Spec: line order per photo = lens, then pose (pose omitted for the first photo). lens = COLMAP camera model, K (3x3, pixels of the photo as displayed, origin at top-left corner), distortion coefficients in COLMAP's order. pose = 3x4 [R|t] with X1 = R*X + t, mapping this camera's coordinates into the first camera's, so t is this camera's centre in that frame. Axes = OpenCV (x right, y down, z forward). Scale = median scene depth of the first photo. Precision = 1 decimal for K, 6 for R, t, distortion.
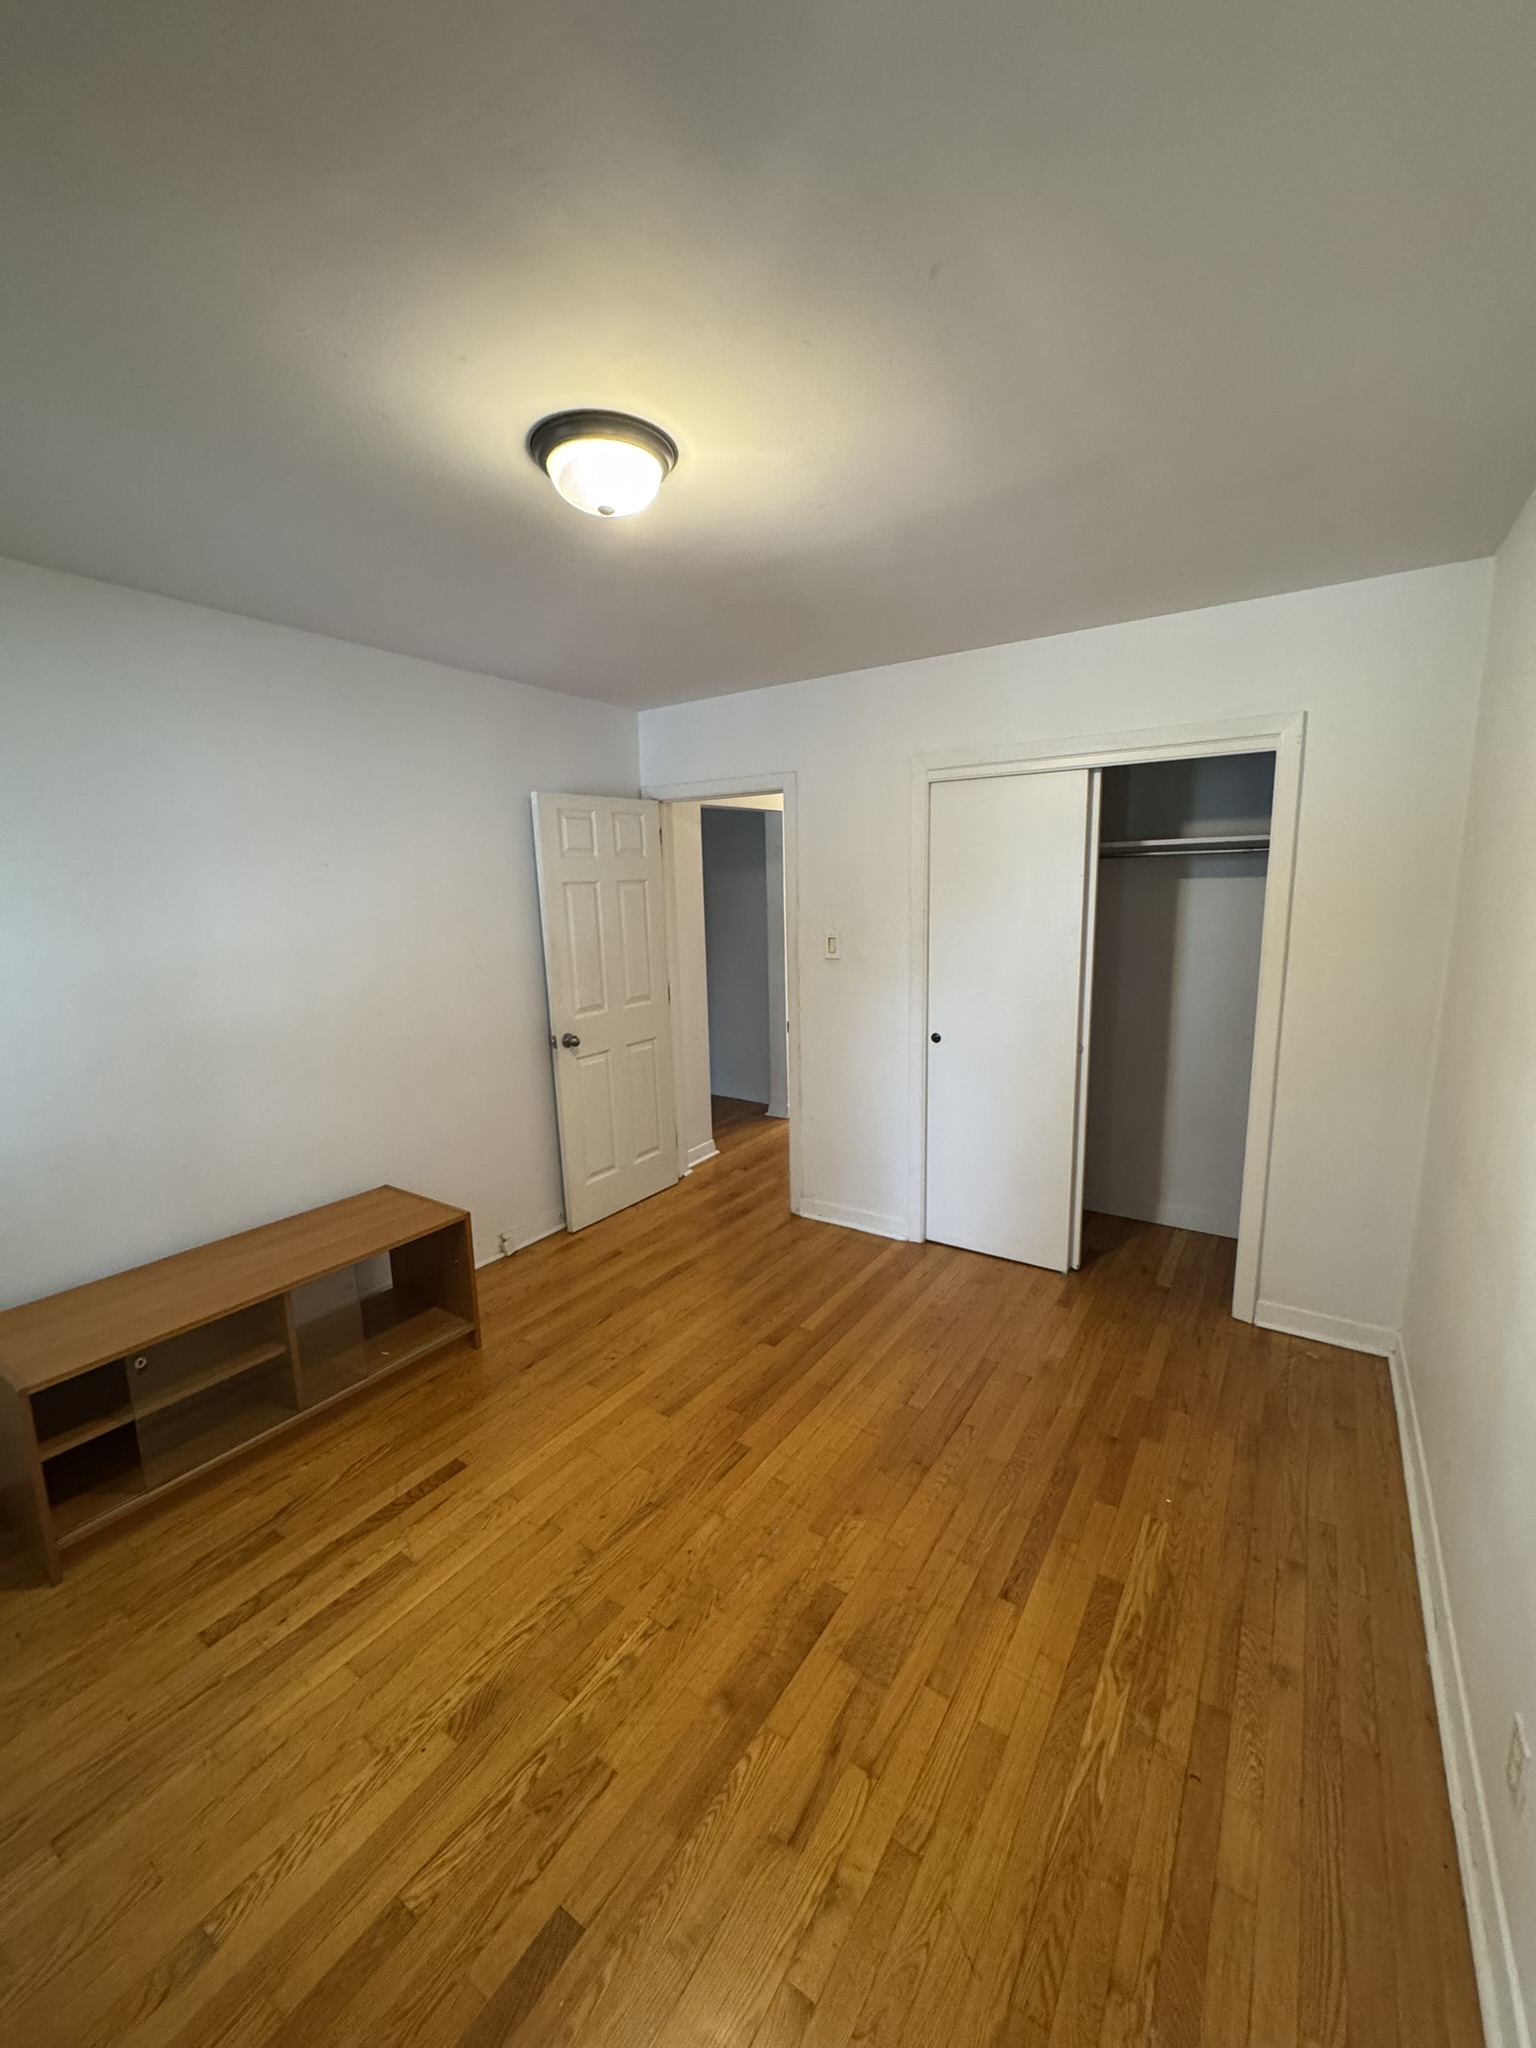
lens RADIAL K [[818.6, 0, 771.3], [0, 818.6, 1022.9], [0, 0, 1]] dist [0.000533, -0.000166]
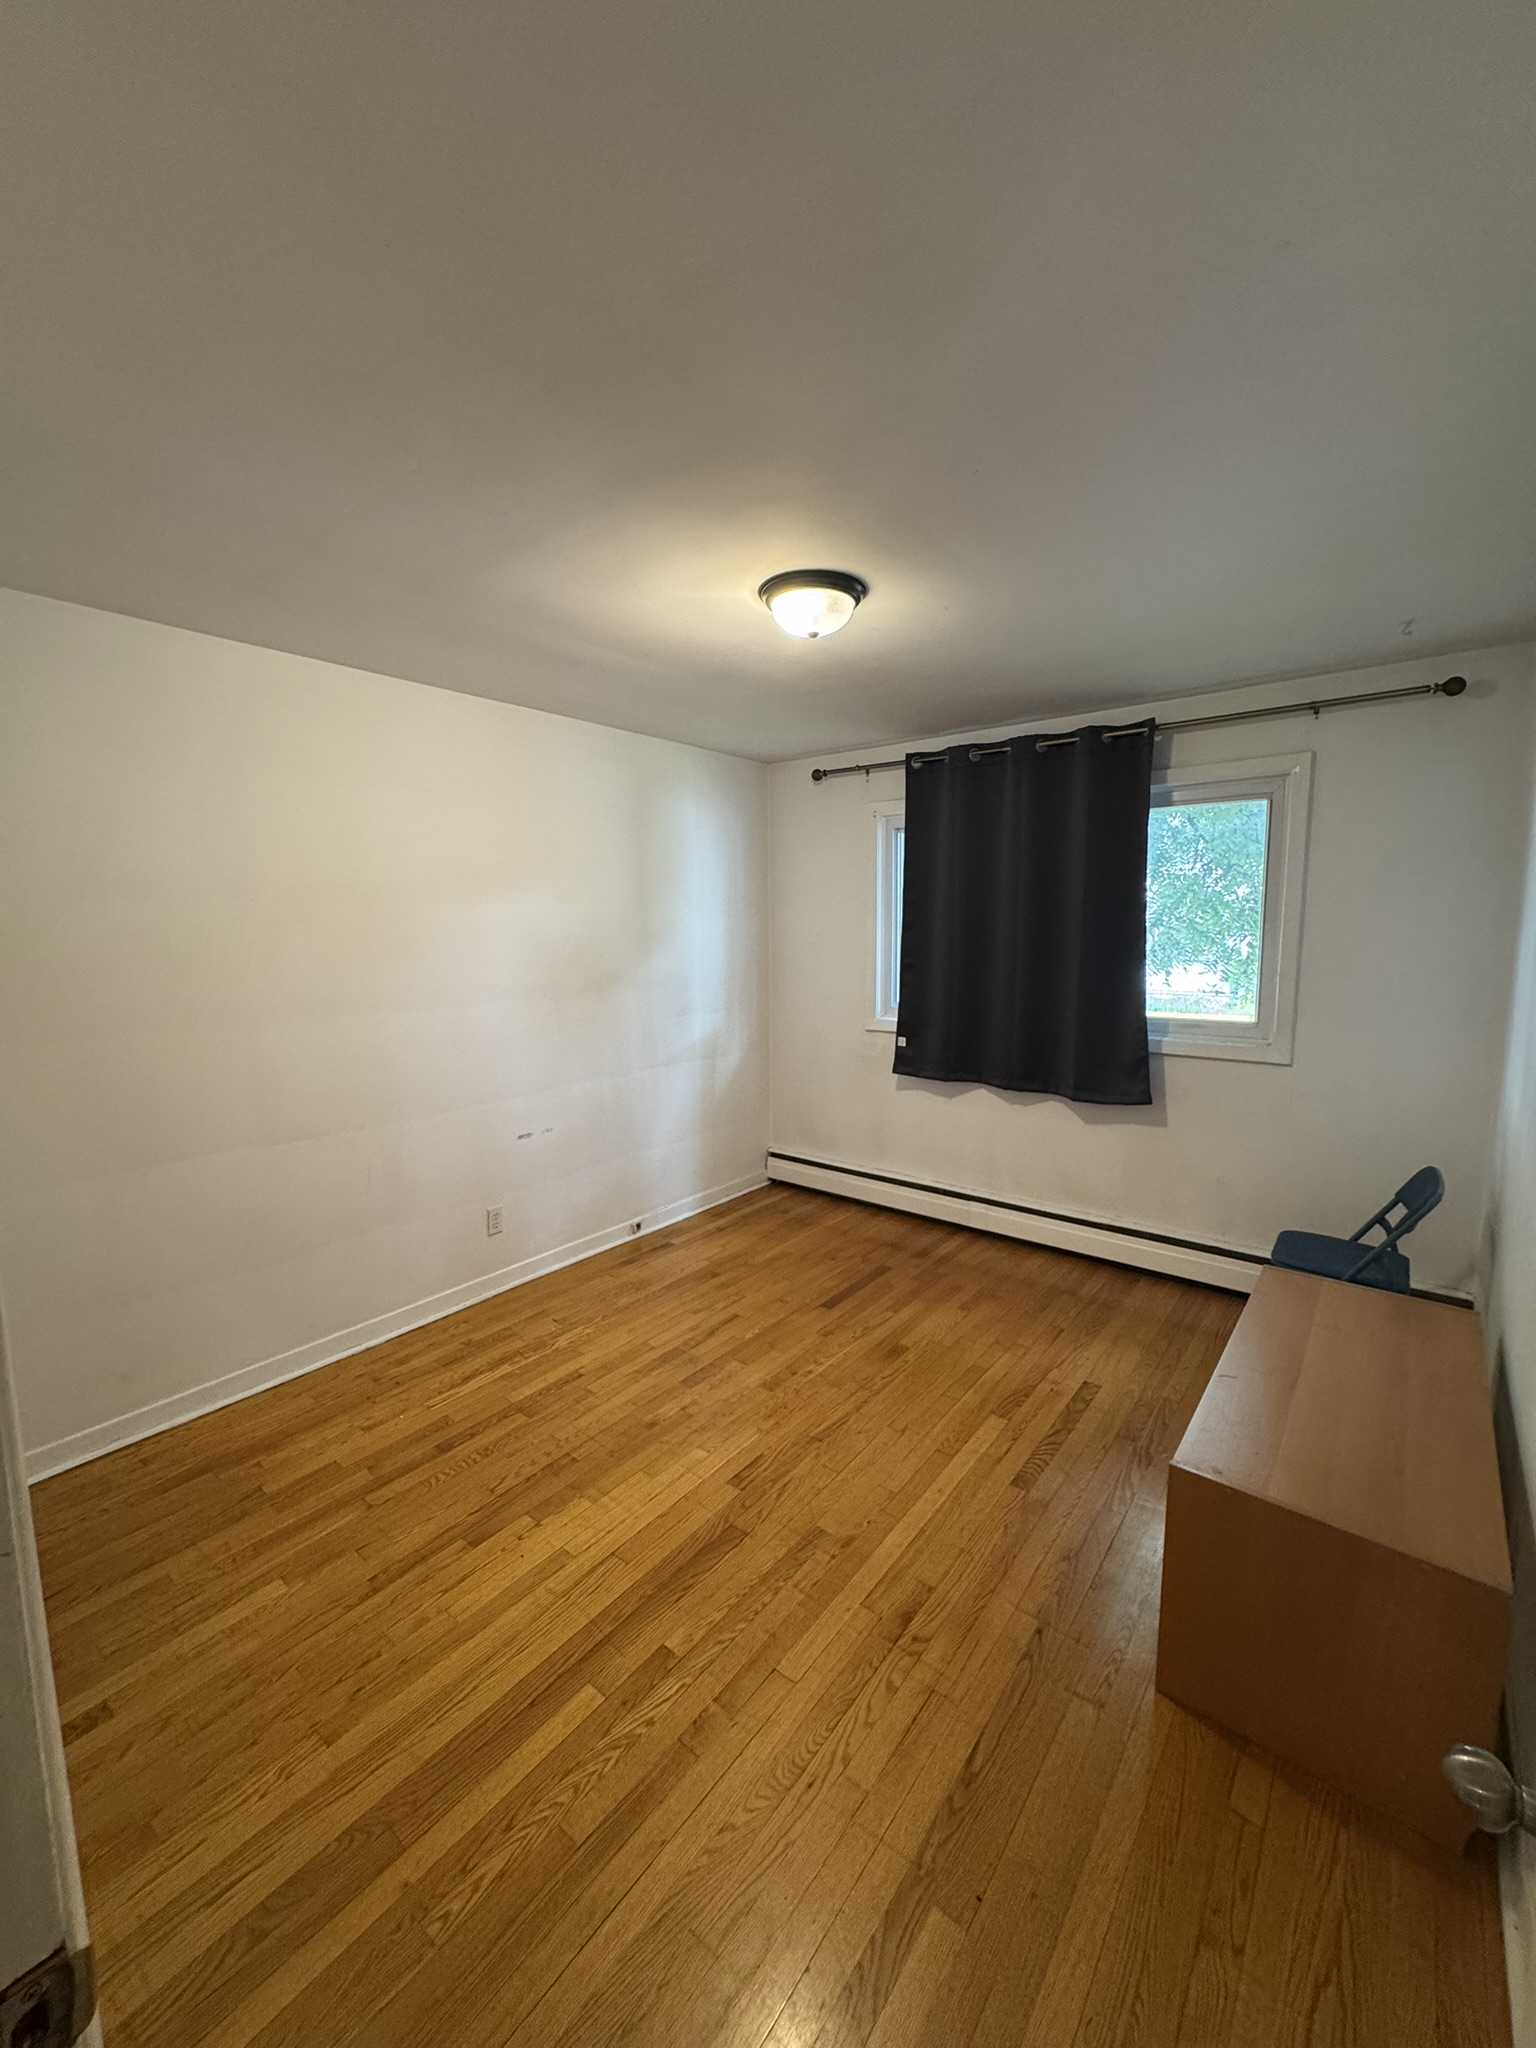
lens RADIAL K [[818.6, 0, 771.3], [0, 818.6, 1022.9], [0, 0, 1]] dist [0.000533, -0.000166]
pose [[-0.996301, 0.020164, 0.083527, -0.173944], [0.044083, 0.954349, 0.295423, -0.301927], [-0.073757, 0.298013, -0.951708, 1.798837]]
